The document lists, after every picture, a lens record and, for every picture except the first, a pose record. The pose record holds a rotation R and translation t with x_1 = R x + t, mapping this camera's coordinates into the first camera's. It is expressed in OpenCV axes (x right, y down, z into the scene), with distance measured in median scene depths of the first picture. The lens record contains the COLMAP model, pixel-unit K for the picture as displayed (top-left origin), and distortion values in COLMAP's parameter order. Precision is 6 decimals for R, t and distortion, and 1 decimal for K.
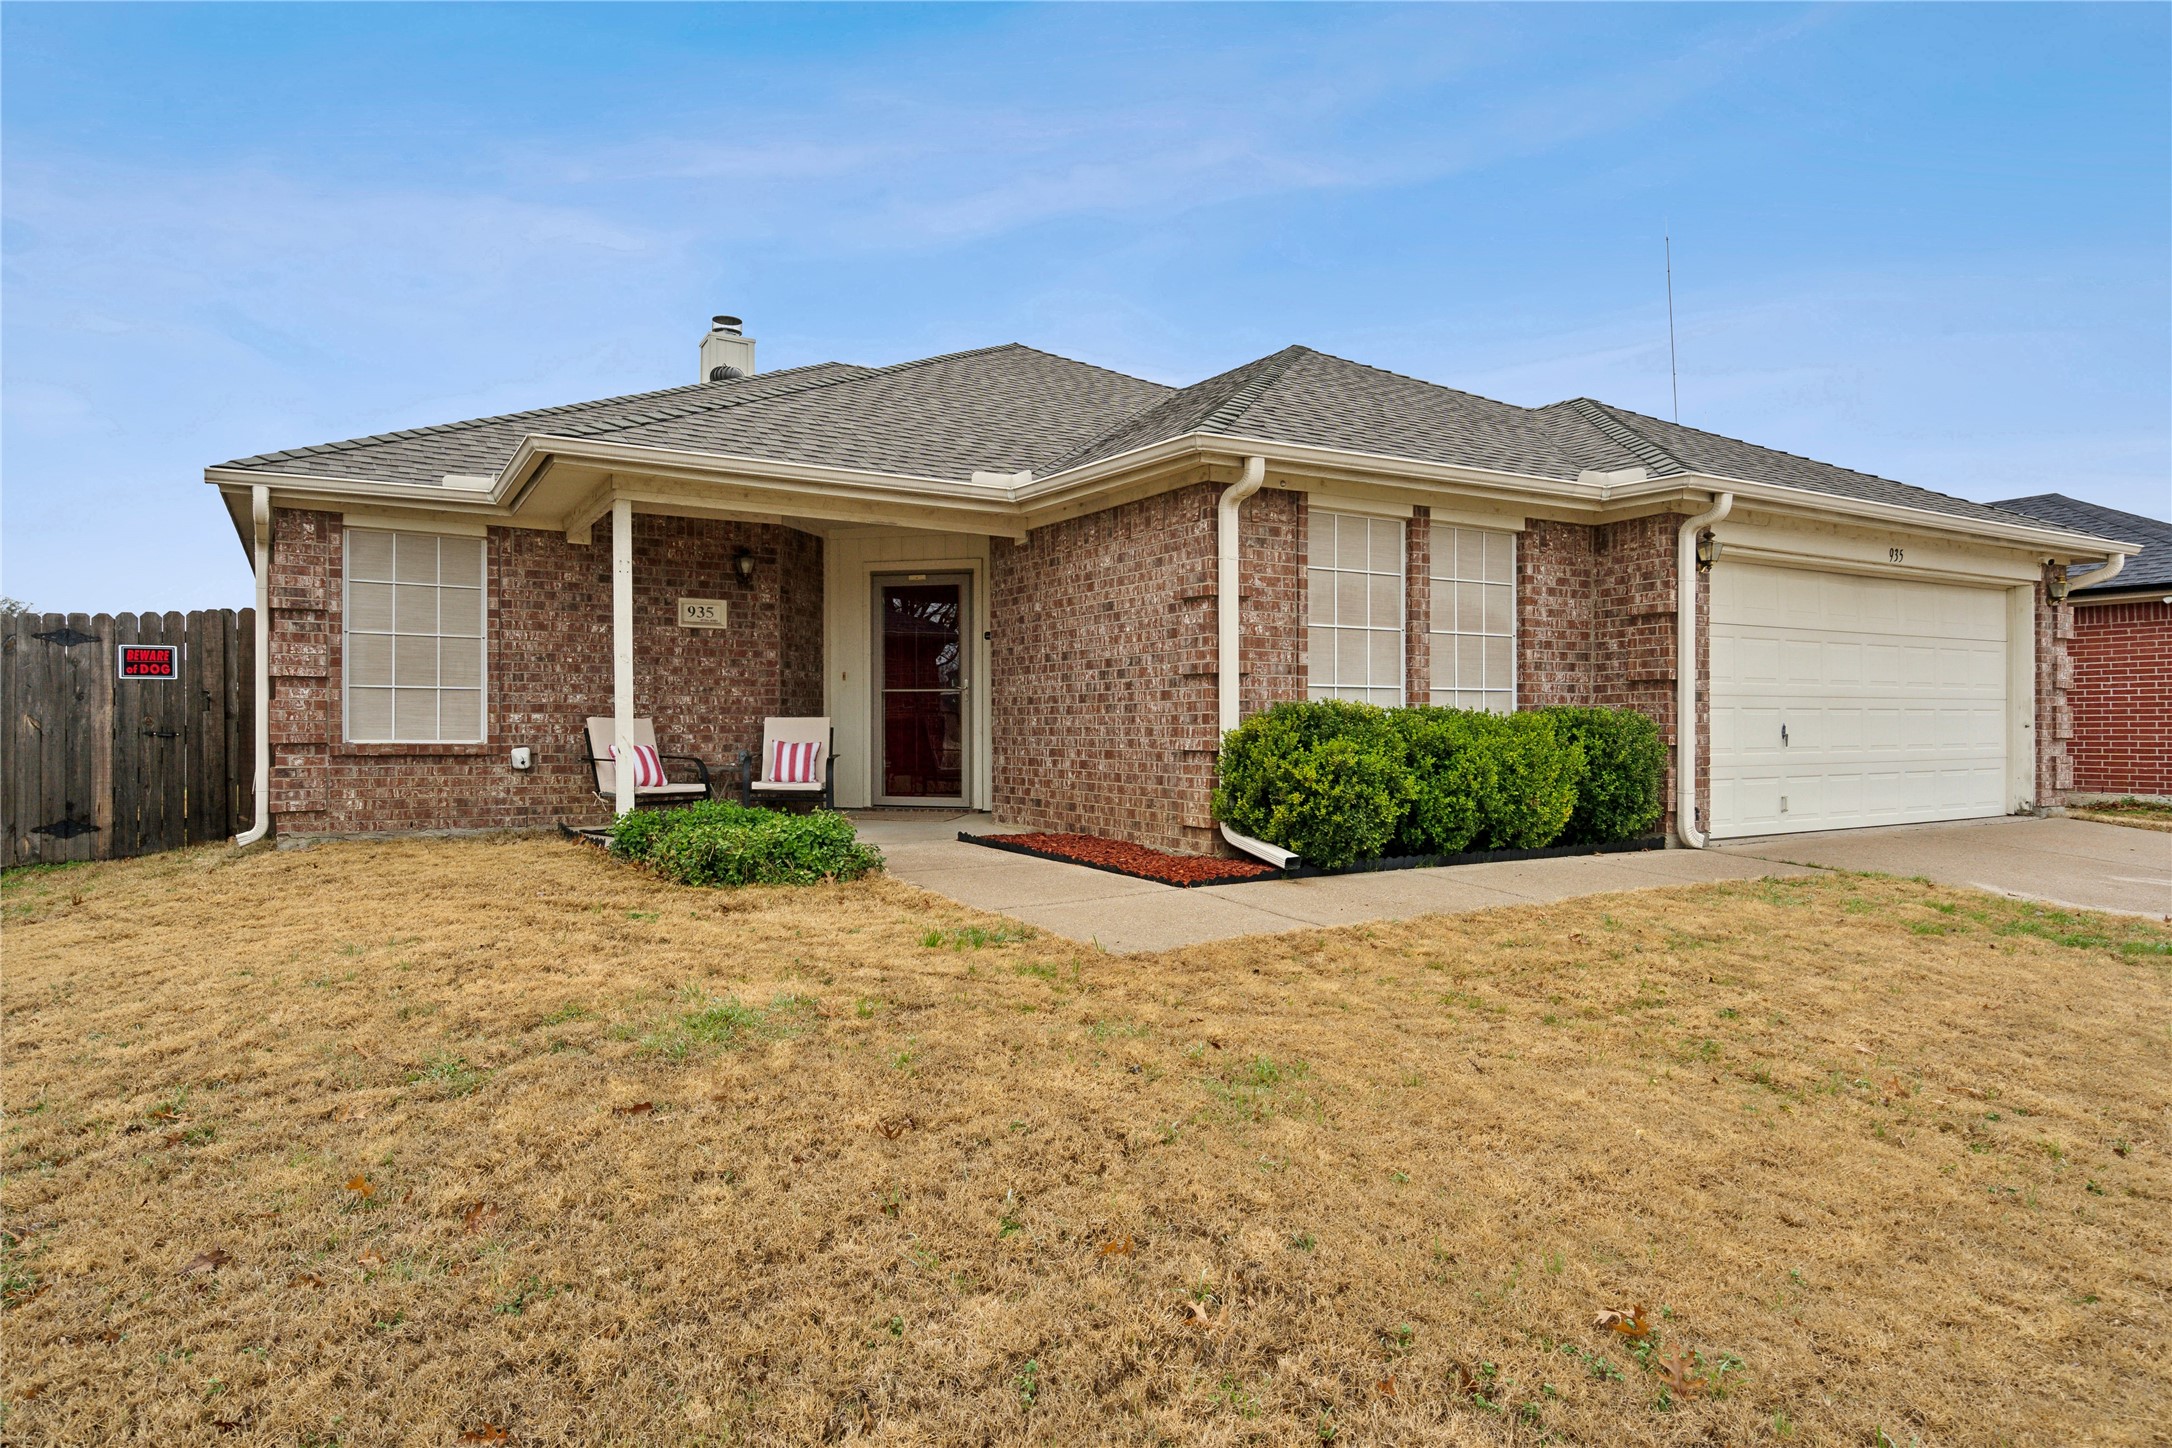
lens RADIAL K [[1252.7, 0, 1073.4], [0, 1252.7, 742.4], [0, 0, 1]] dist [0.008023, -0.002938]
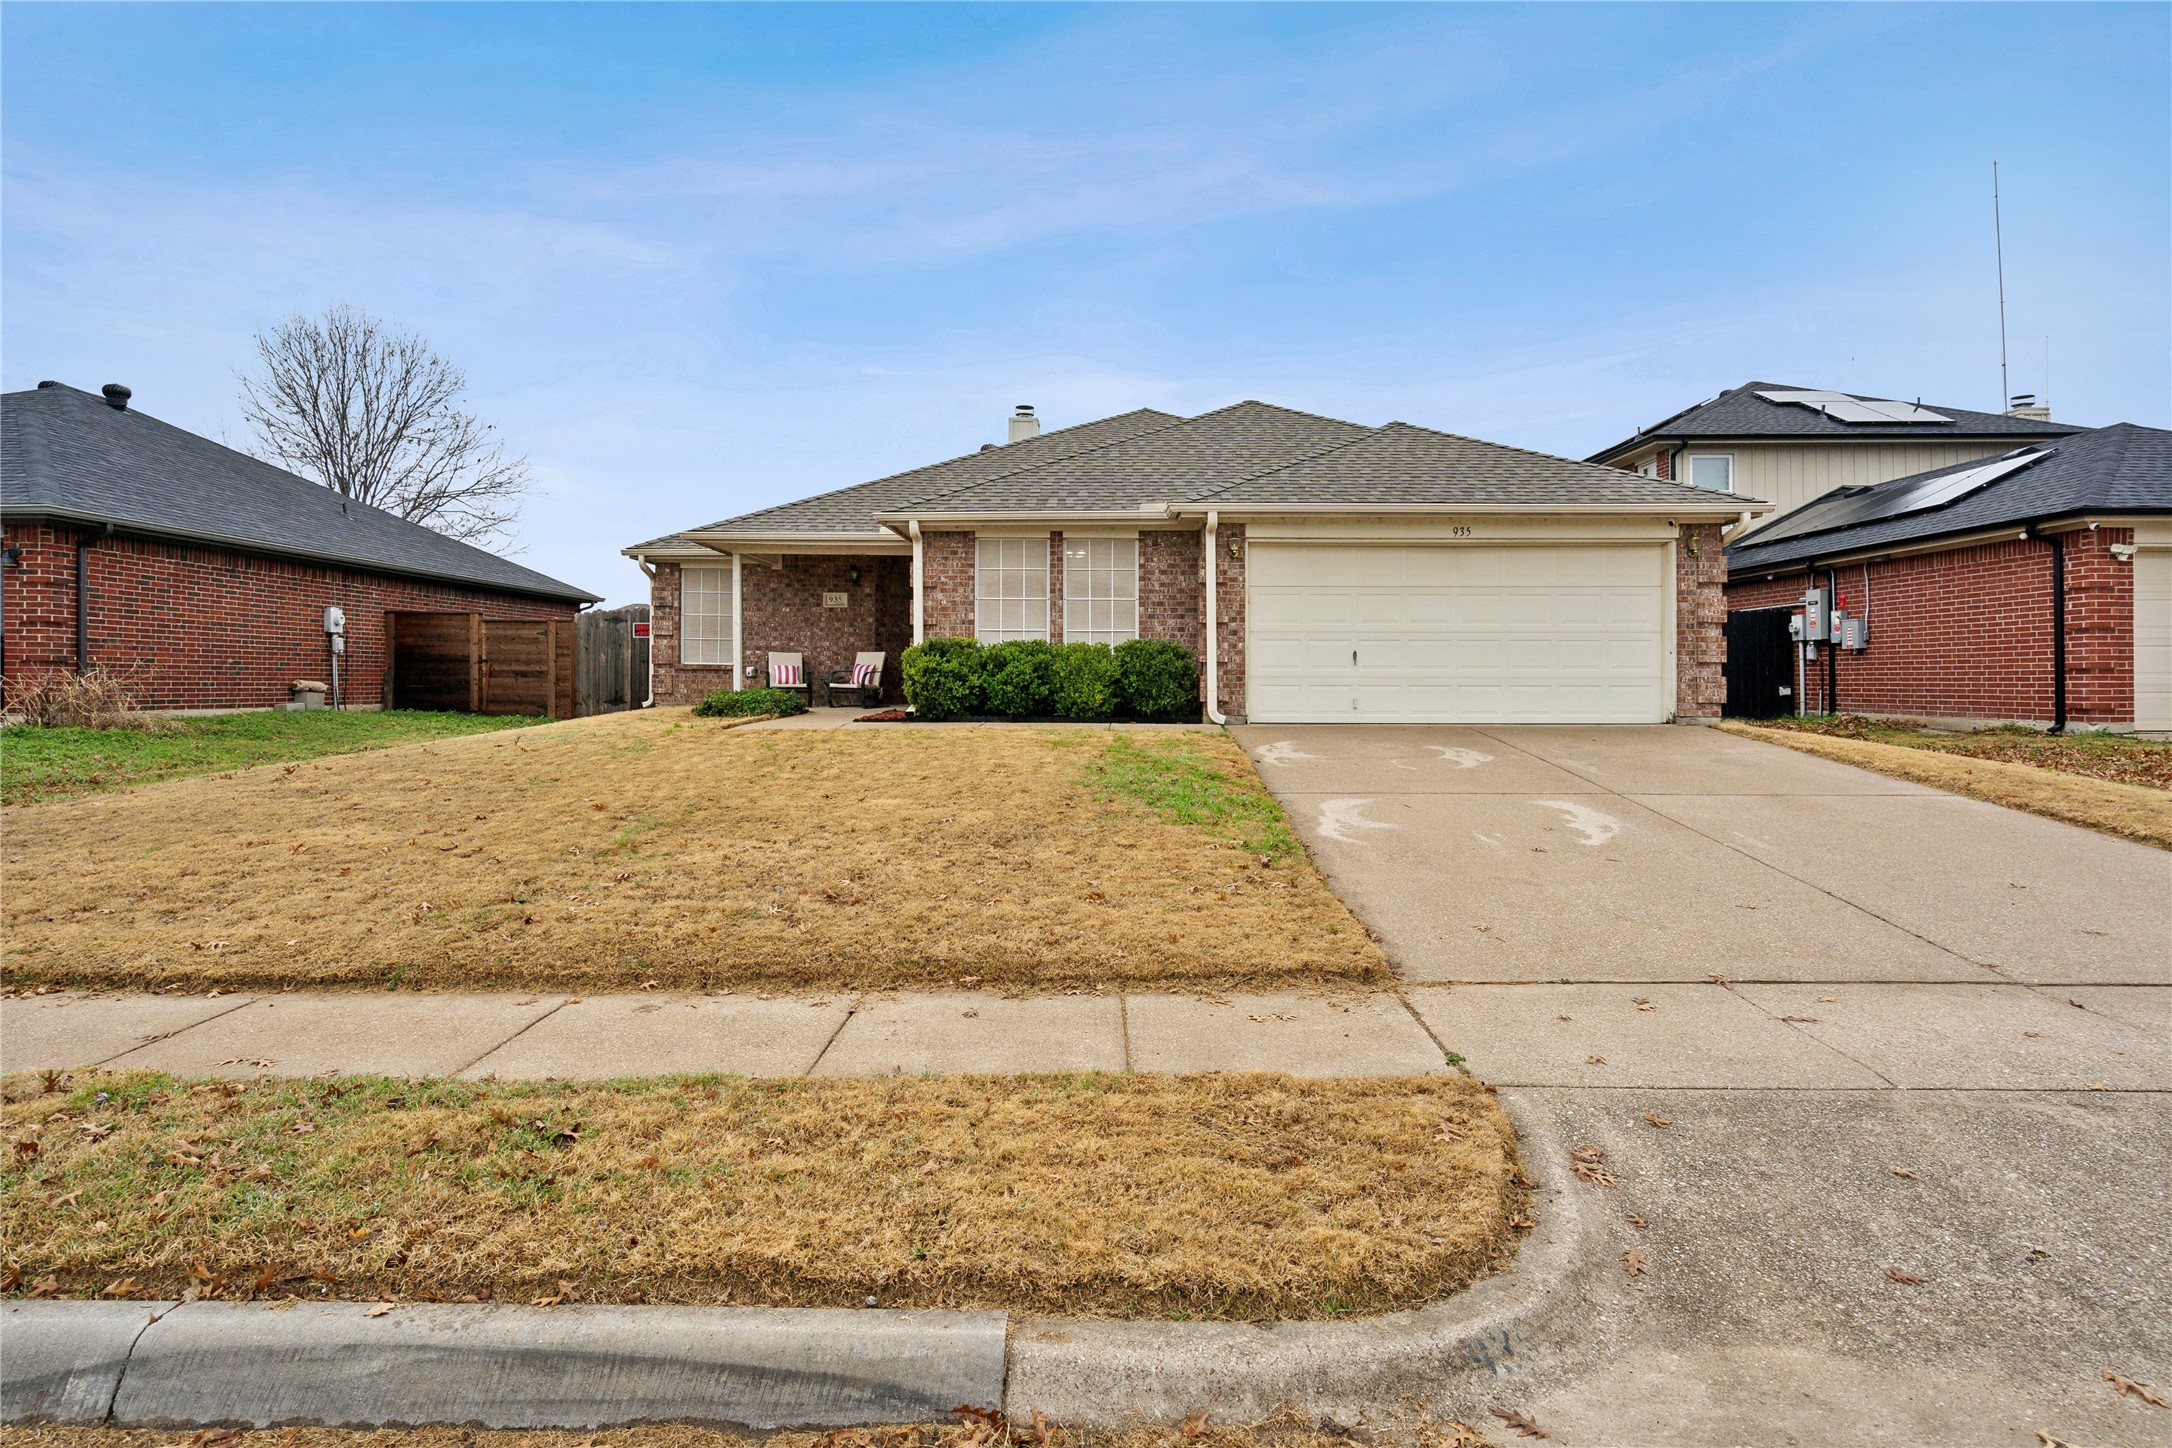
lens RADIAL K [[1133.8, 0, 1088.1], [0, 1133.8, 705.5], [0, 0, 1]] dist [-0.003836, 0.002000]
pose [[0.854263, 0.015447, -0.519611, 1.050041], [-0.011002, 0.999872, 0.011636, 0.041328], [0.519724, -0.004223, 0.854324, -0.347957]]
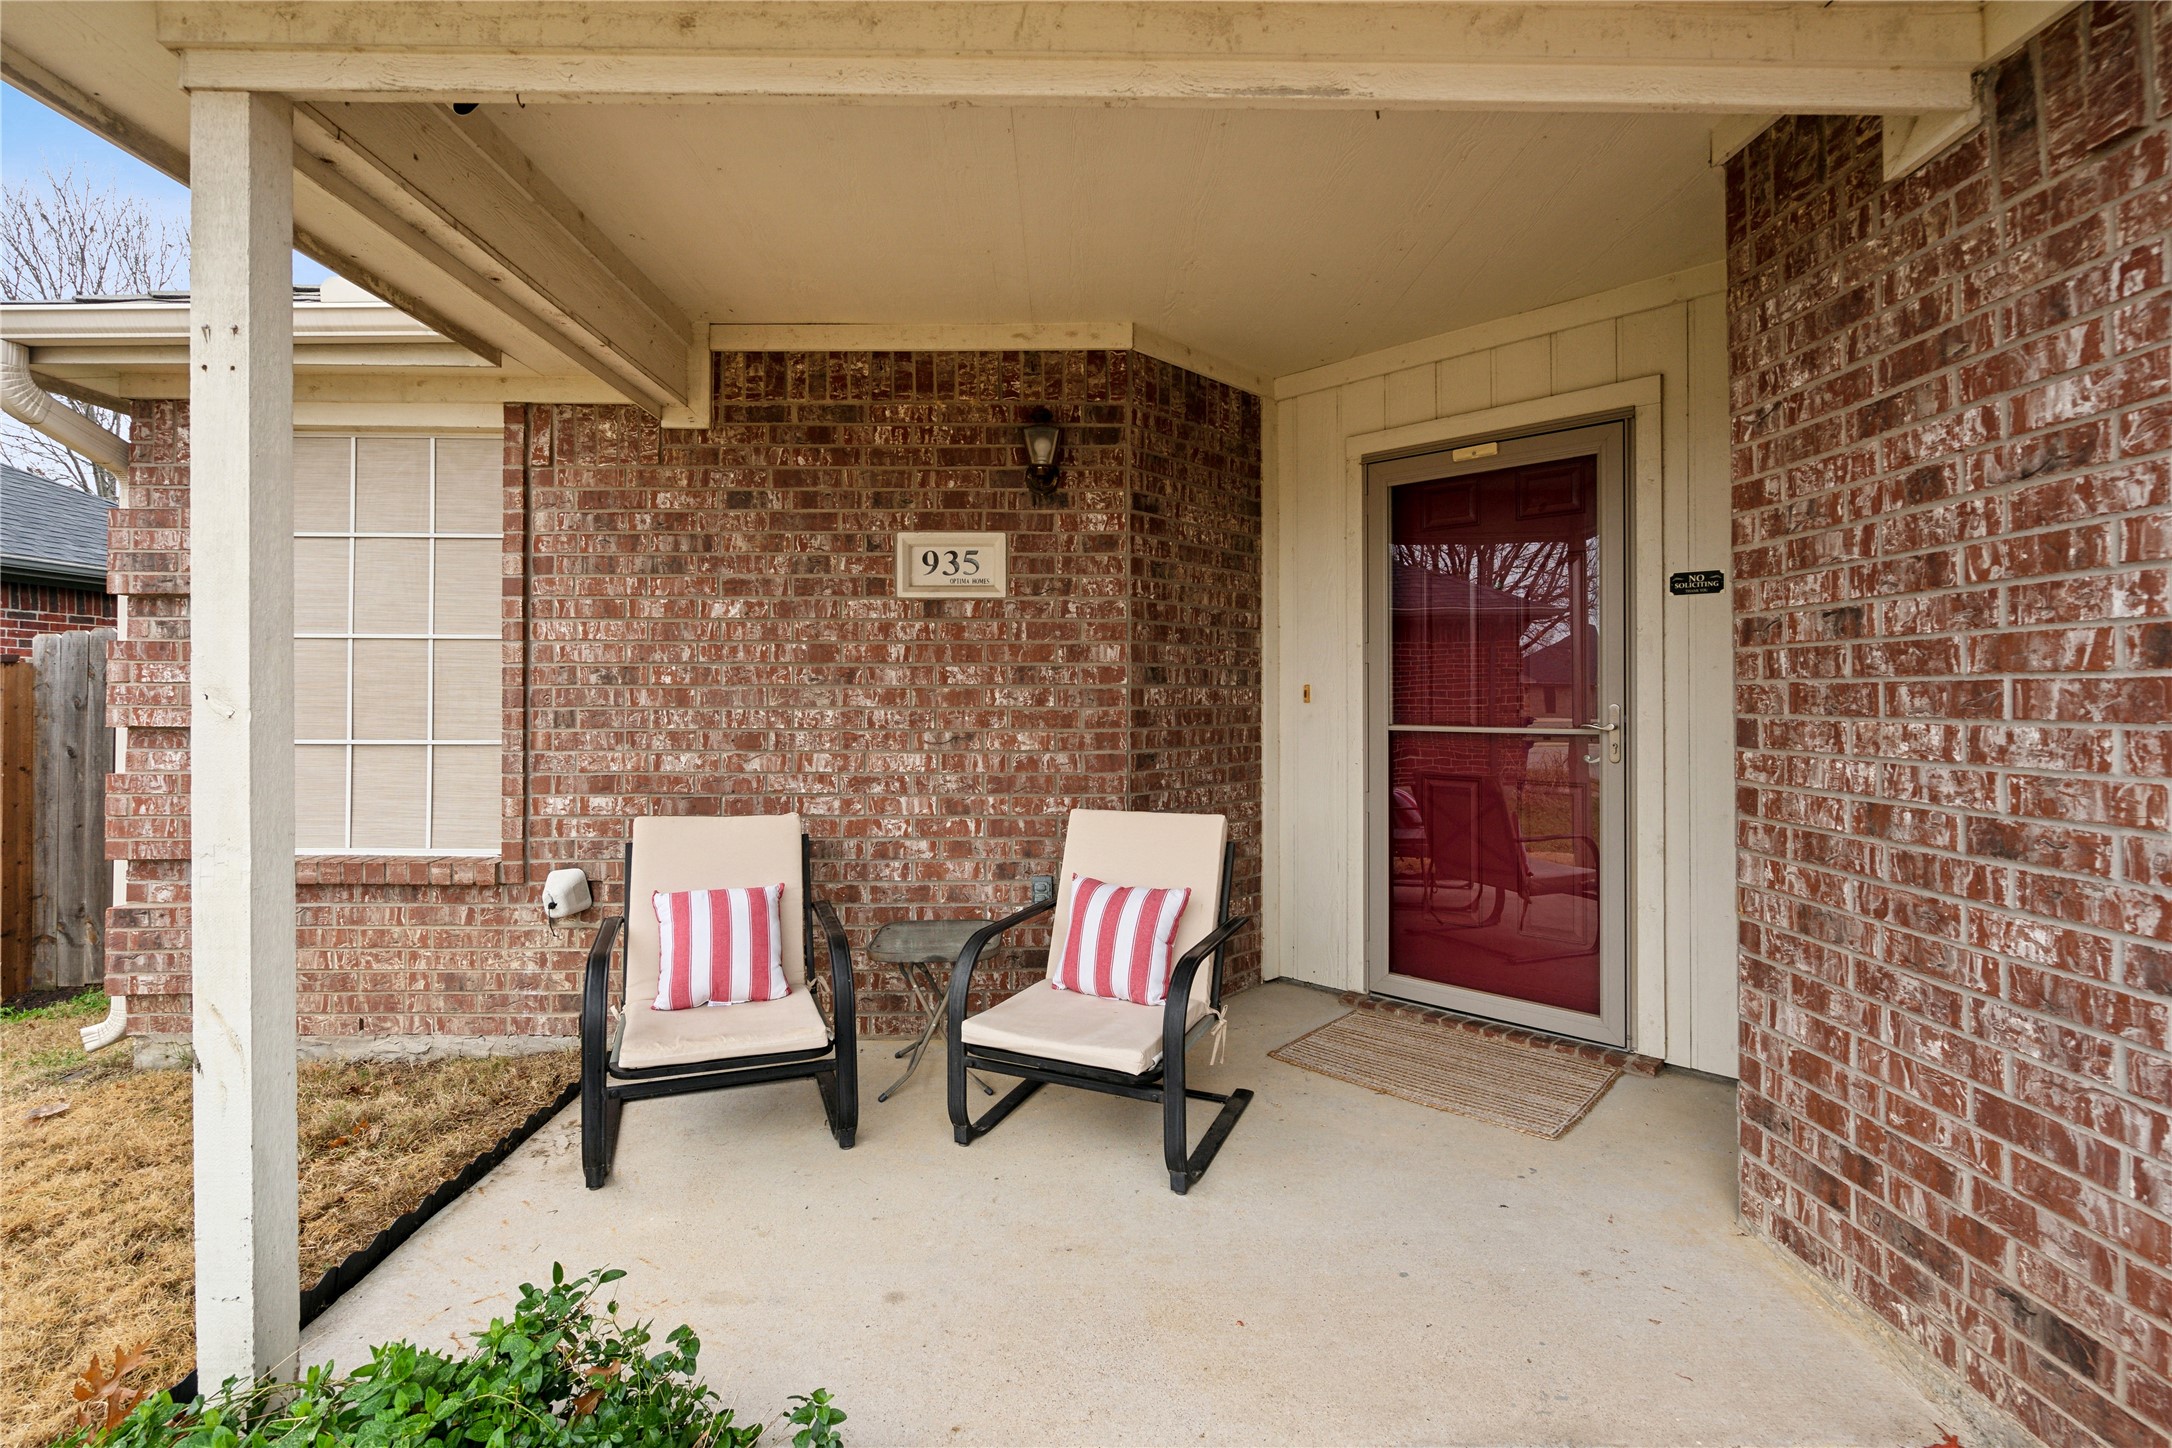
lens RADIAL K [[1002.9, 0, 1076.0], [0, 1002.9, 691.9], [0, 0, 1]] dist [-0.008505, 0.004723]
pose [[0.865038, -0.005985, -0.501671, -0.086671], [-0.003293, 0.999840, -0.017607, -0.055977], [0.501696, 0.016883, 0.864879, 0.768562]]
